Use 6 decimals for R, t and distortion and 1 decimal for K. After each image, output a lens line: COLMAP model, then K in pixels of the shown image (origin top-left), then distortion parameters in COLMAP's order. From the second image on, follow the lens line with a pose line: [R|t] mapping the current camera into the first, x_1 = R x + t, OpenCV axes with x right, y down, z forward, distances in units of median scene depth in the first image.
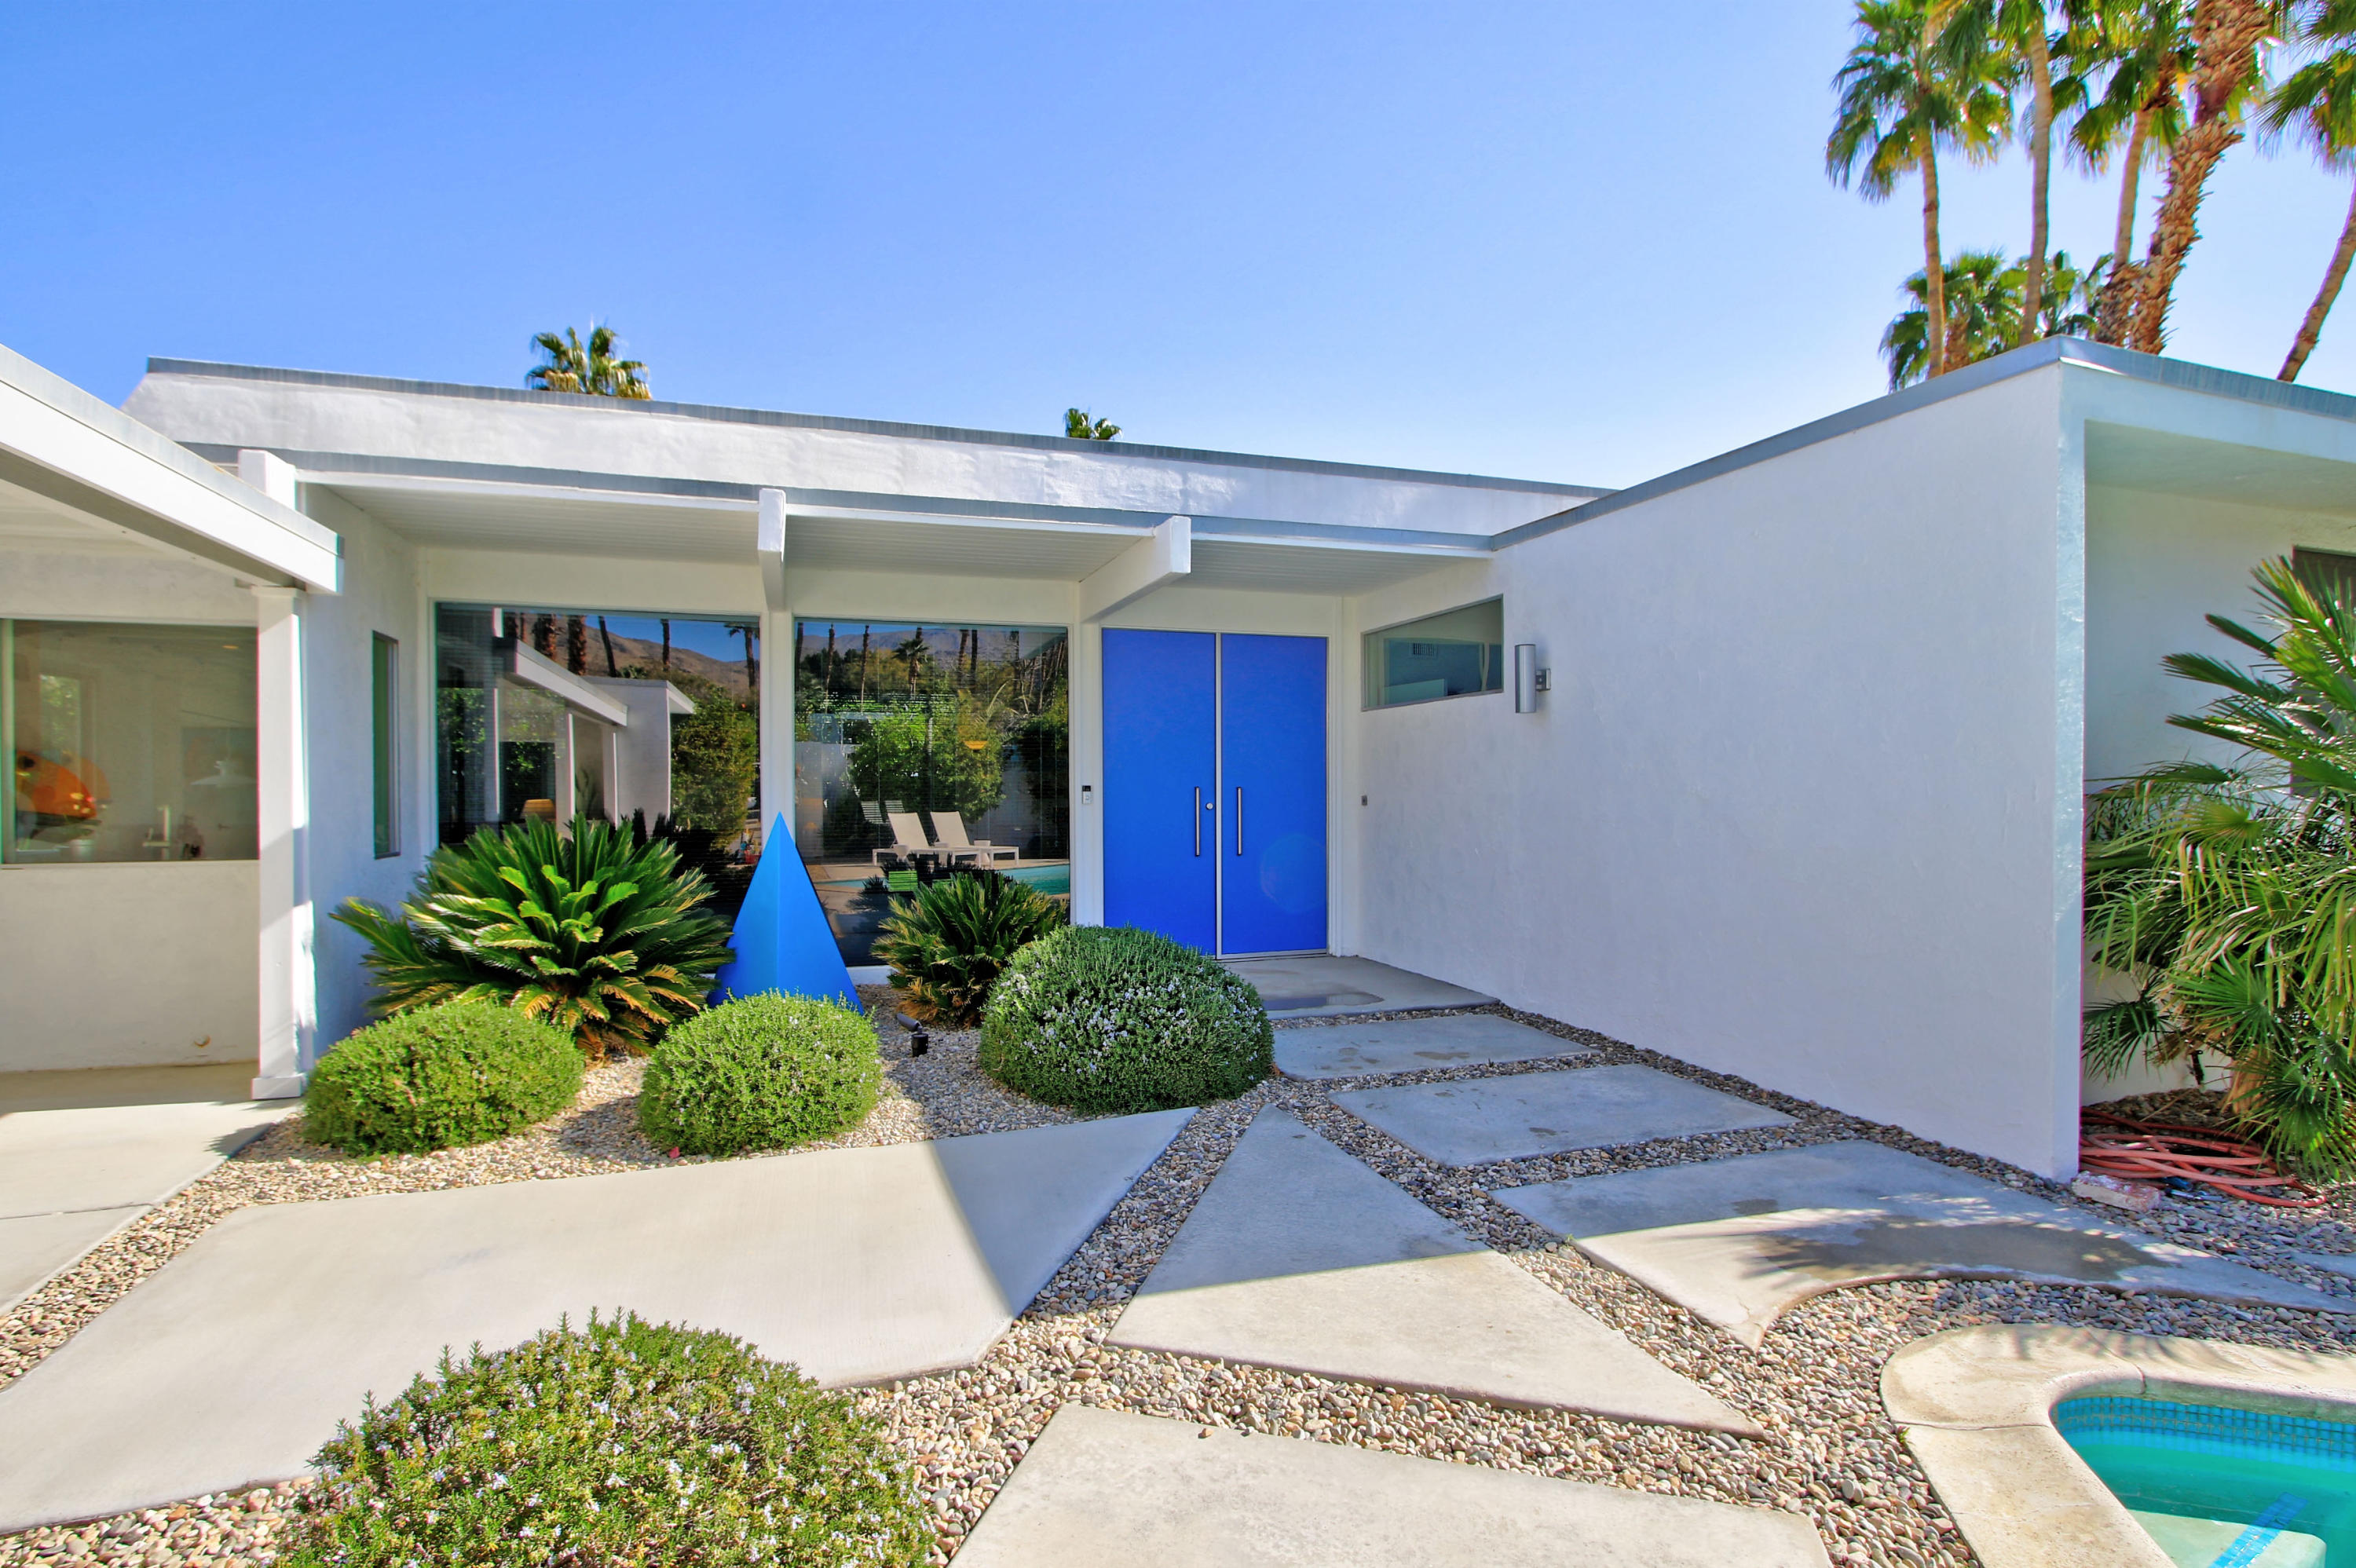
lens RADIAL K [[1135.4, 0, 1179.8], [0, 1135.4, 797.5], [0, 0, 1]] dist [-0.019041, 0.003289]
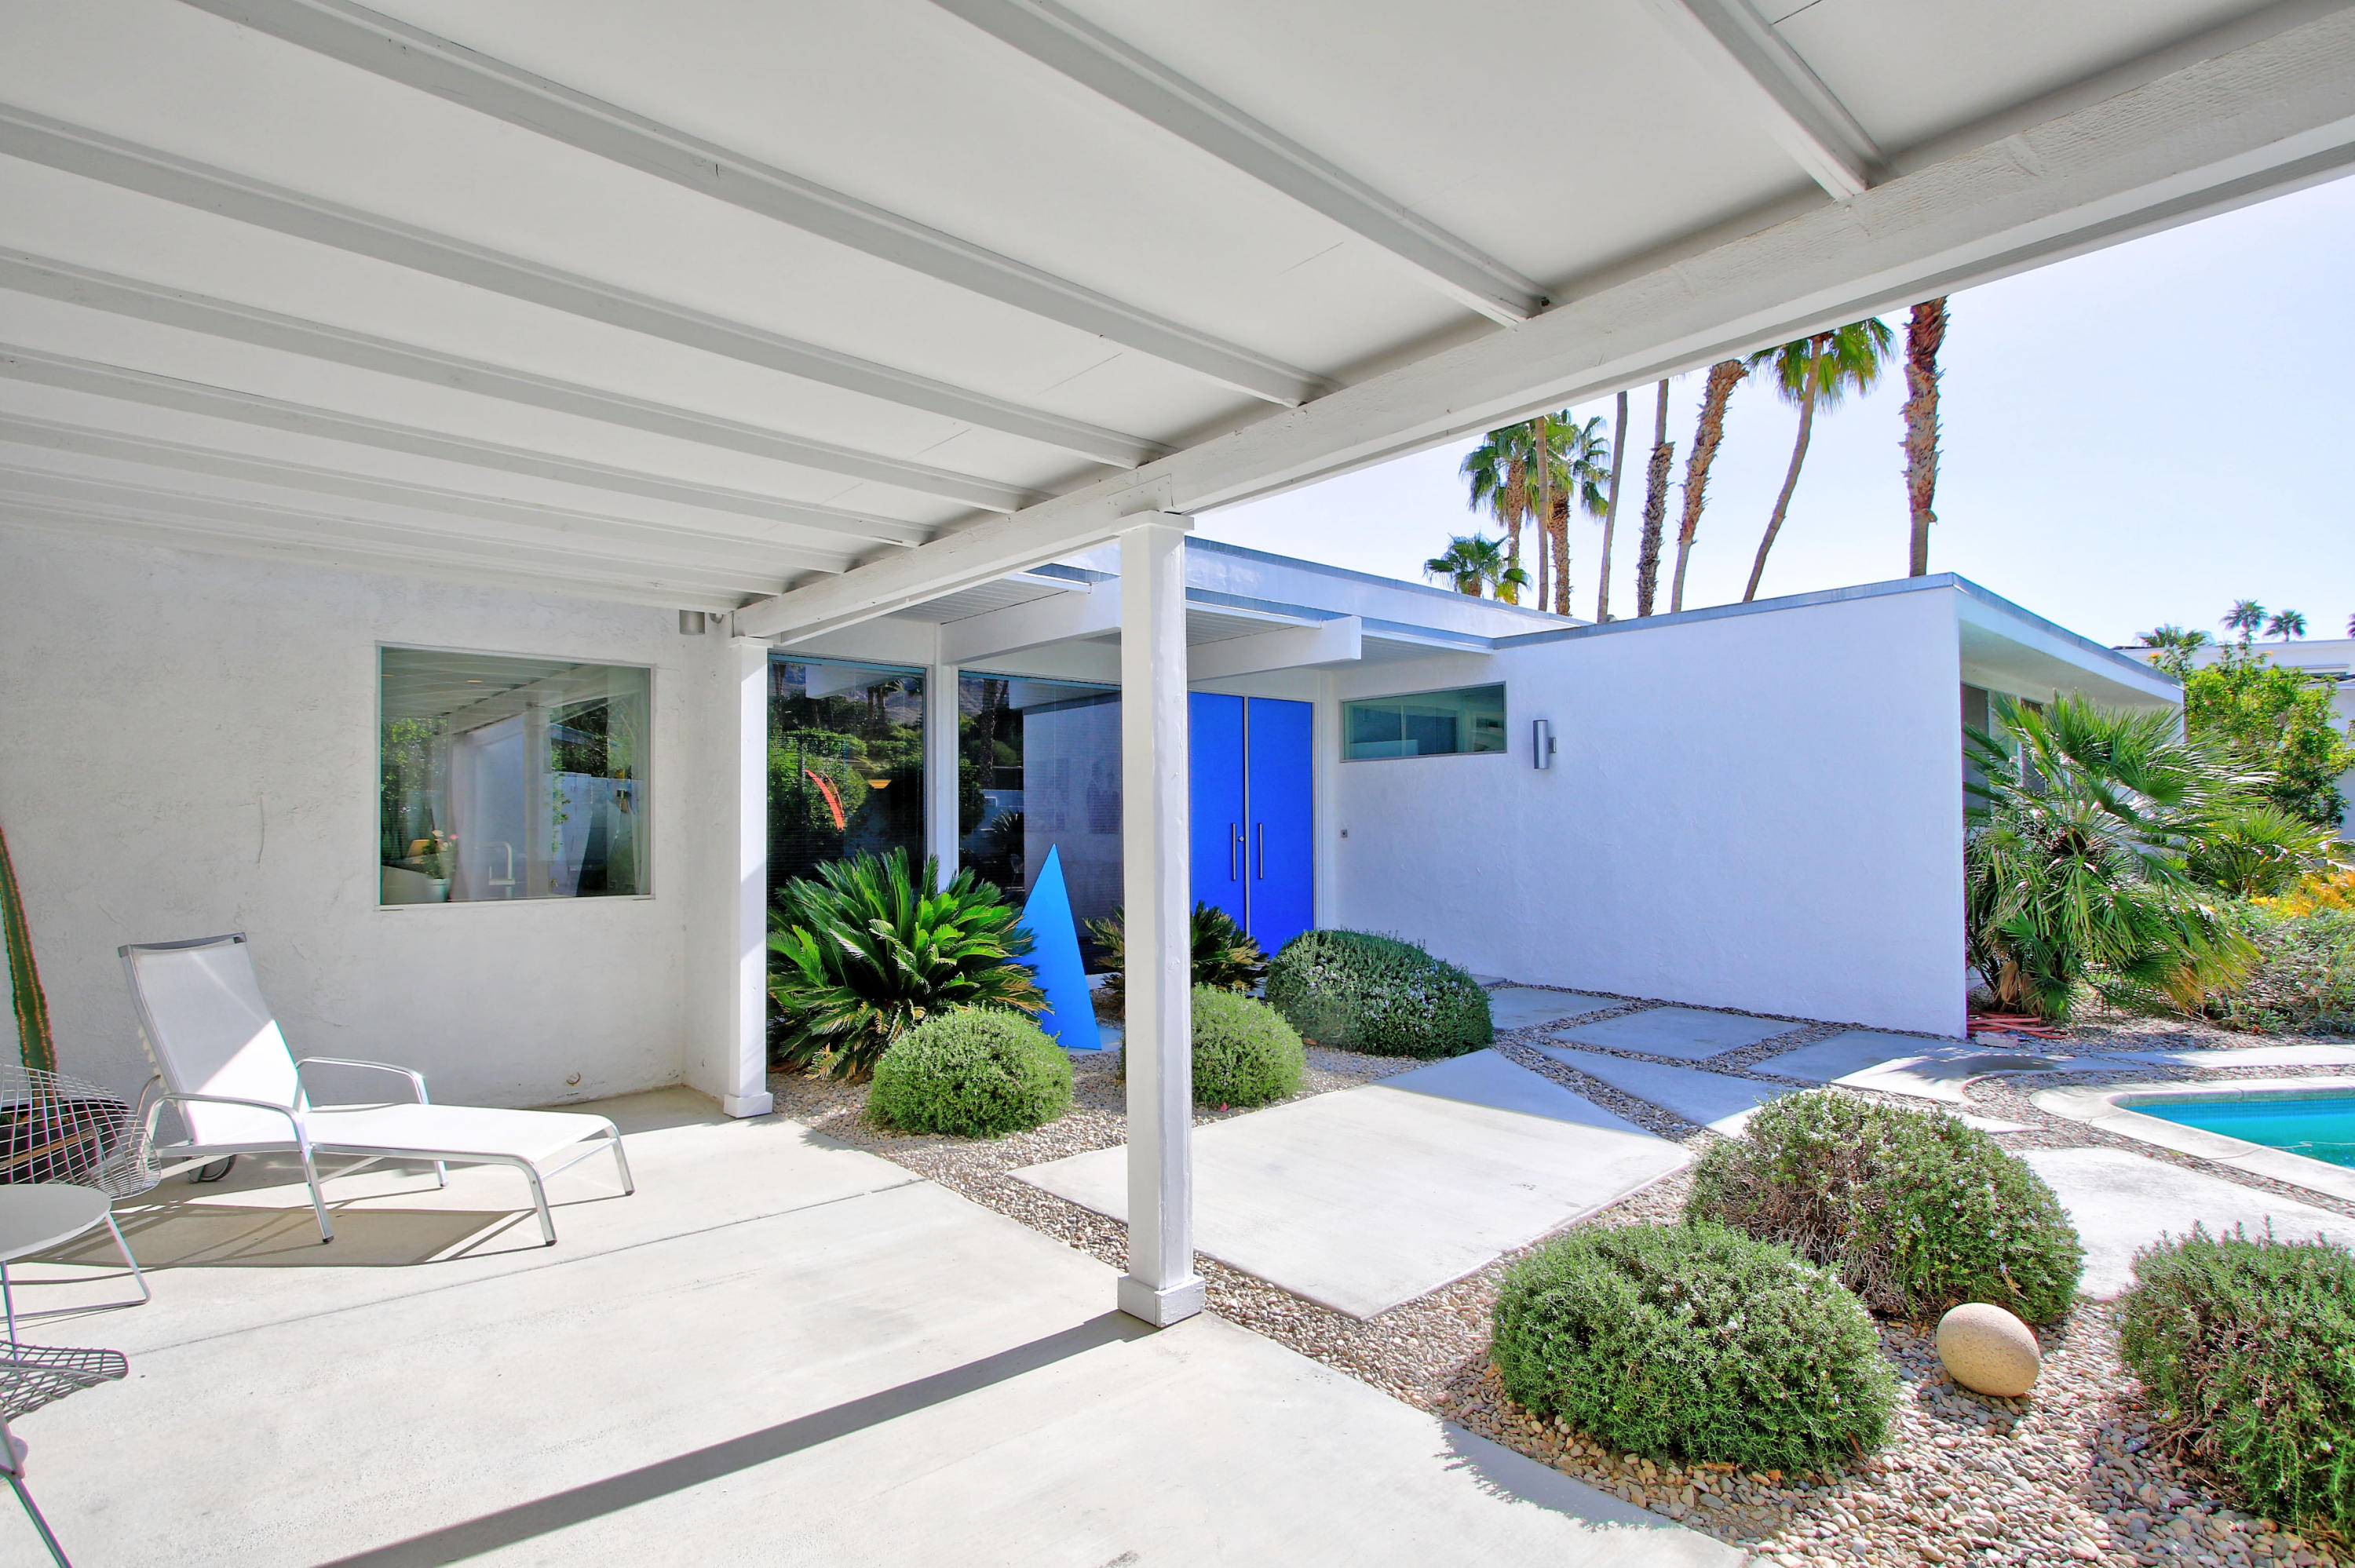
lens RADIAL K [[1142.4, 0, 1163.9], [0, 1142.4, 776.8], [0, 0, 1]] dist [-0.018099, 0.002882]
pose [[0.927021, 0.012364, 0.374805, -0.600392], [0.007197, 0.998686, -0.050746, 0.002913], [-0.374940, 0.049740, 0.925714, -0.115143]]
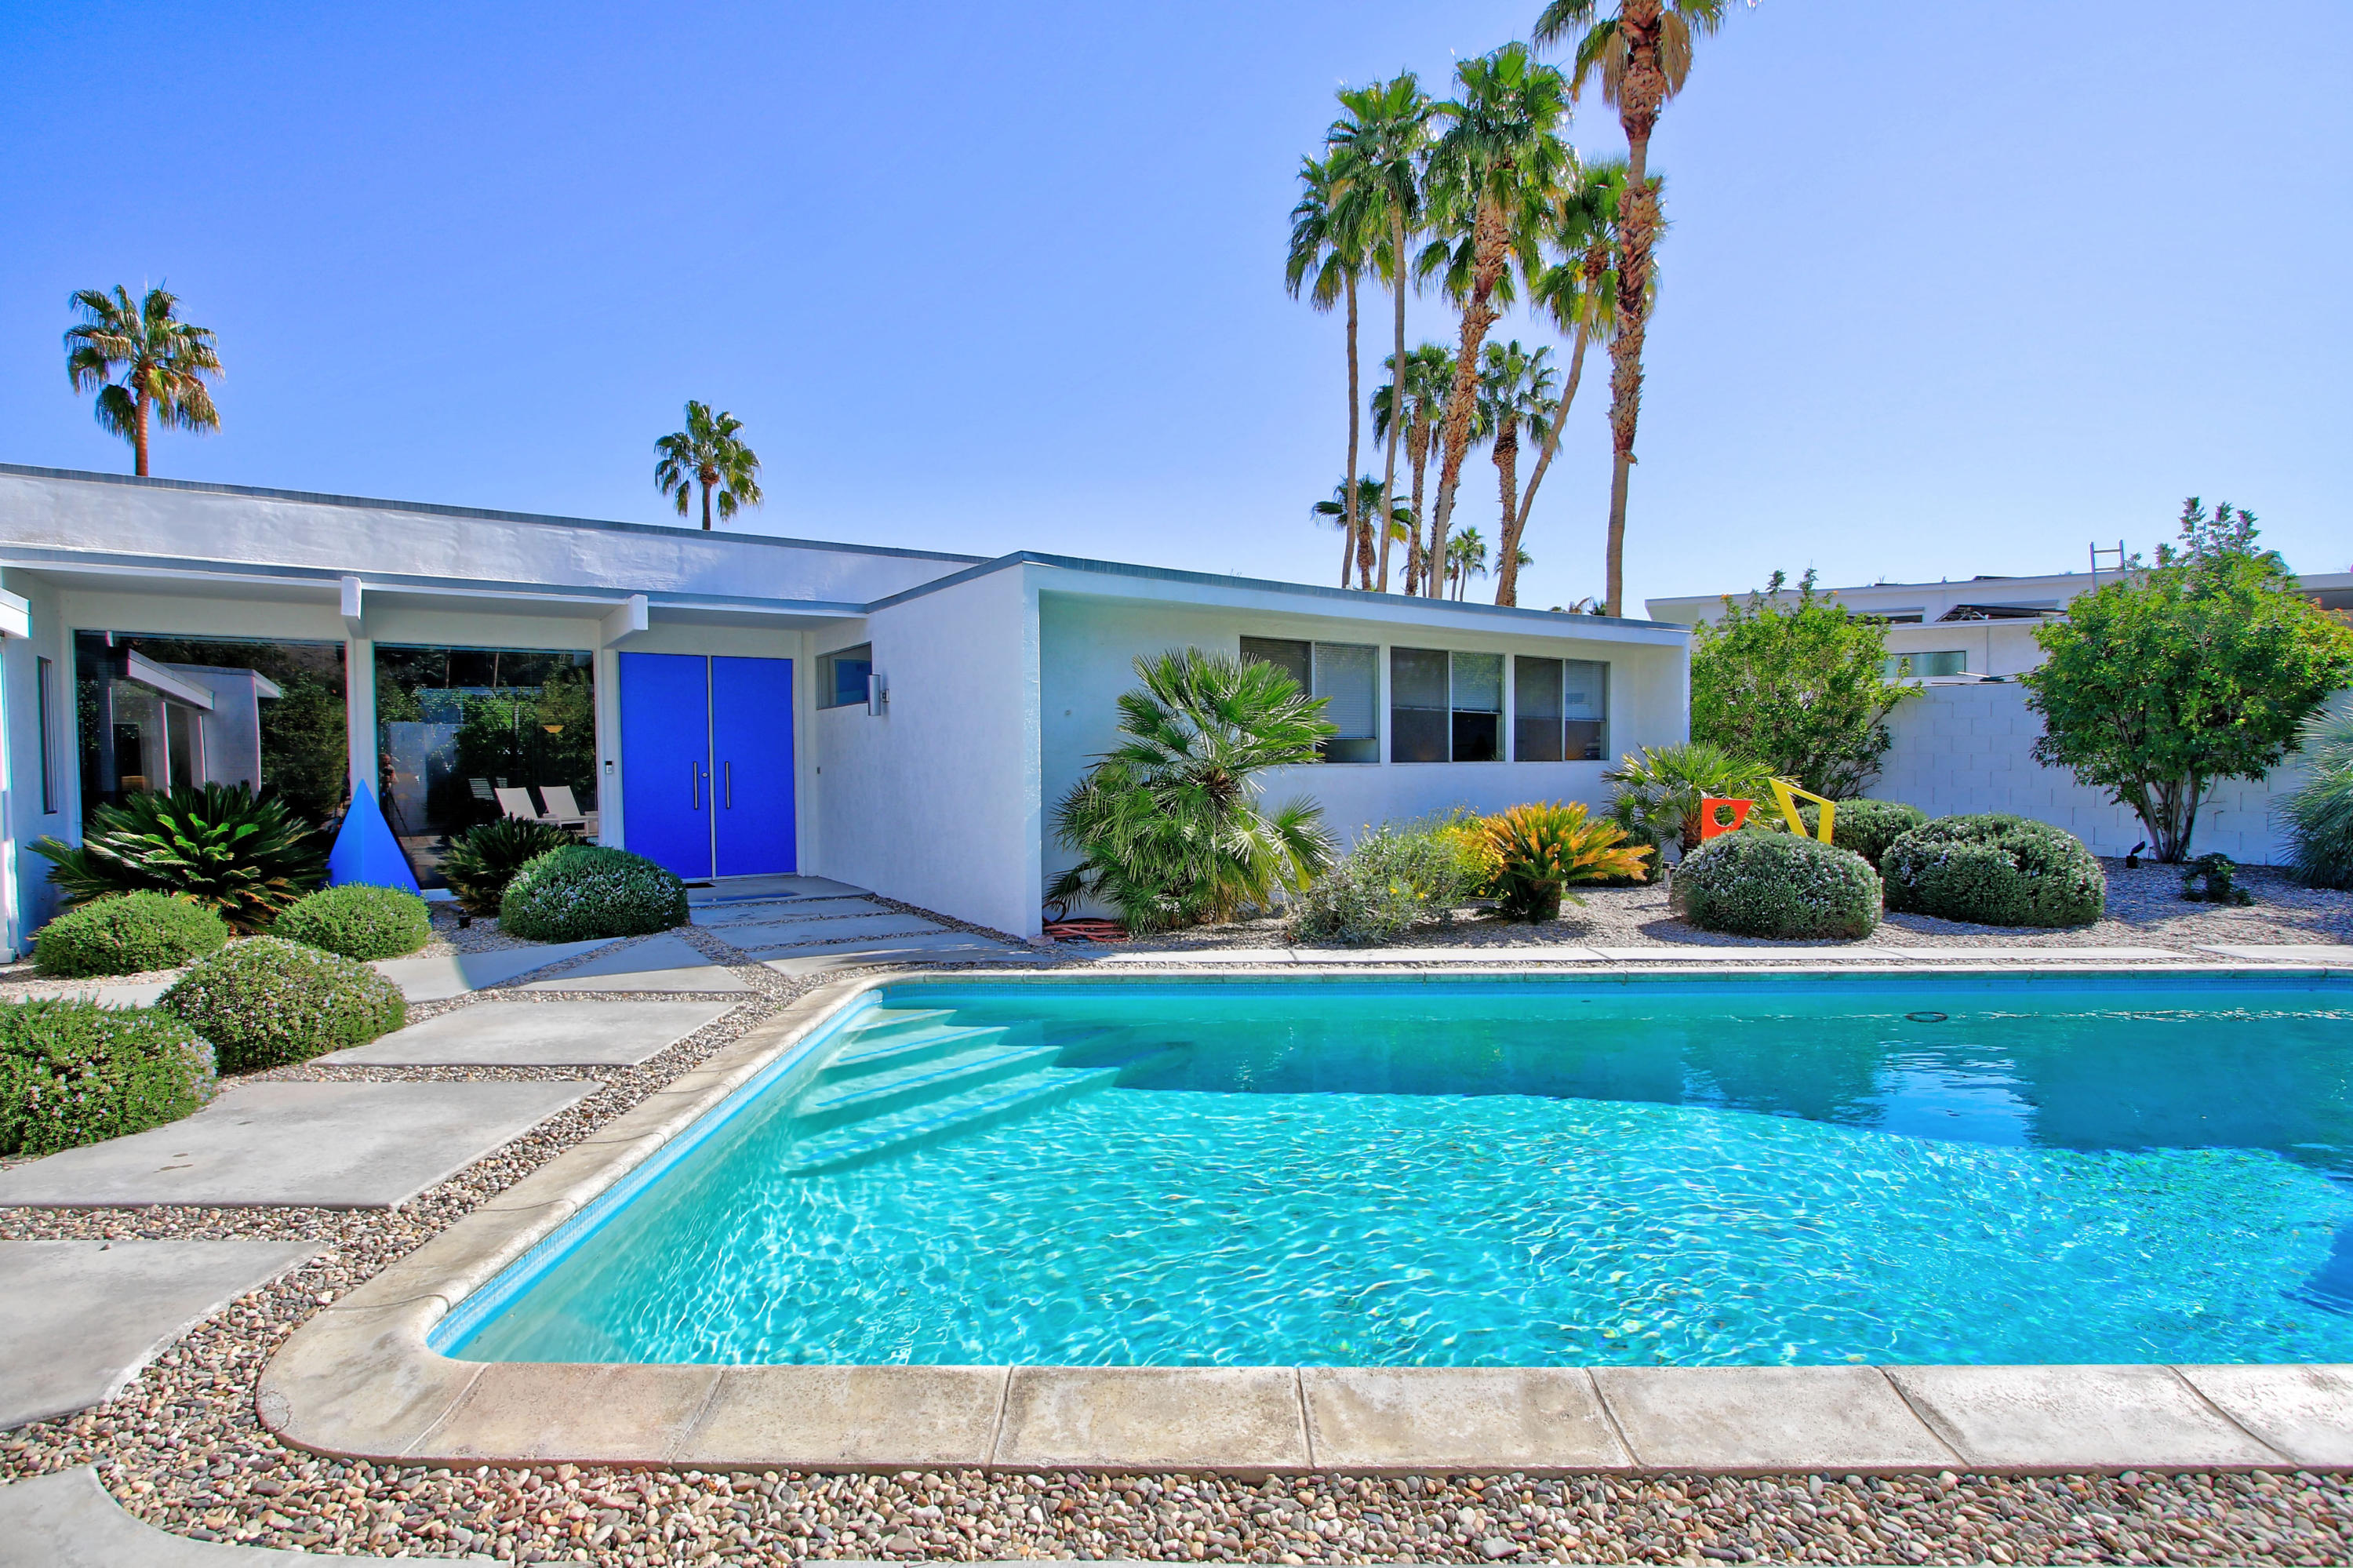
lens RADIAL K [[1134.1, 0, 1173.3], [0, 1134.1, 797.4], [0, 0, 1]] dist [-0.019041, 0.003289]
pose [[0.963541, -0.013216, 0.267233, 0.257795], [0.007408, 0.999714, 0.022730, 0.009800], [-0.267457, -0.019921, 0.963364, -0.657276]]
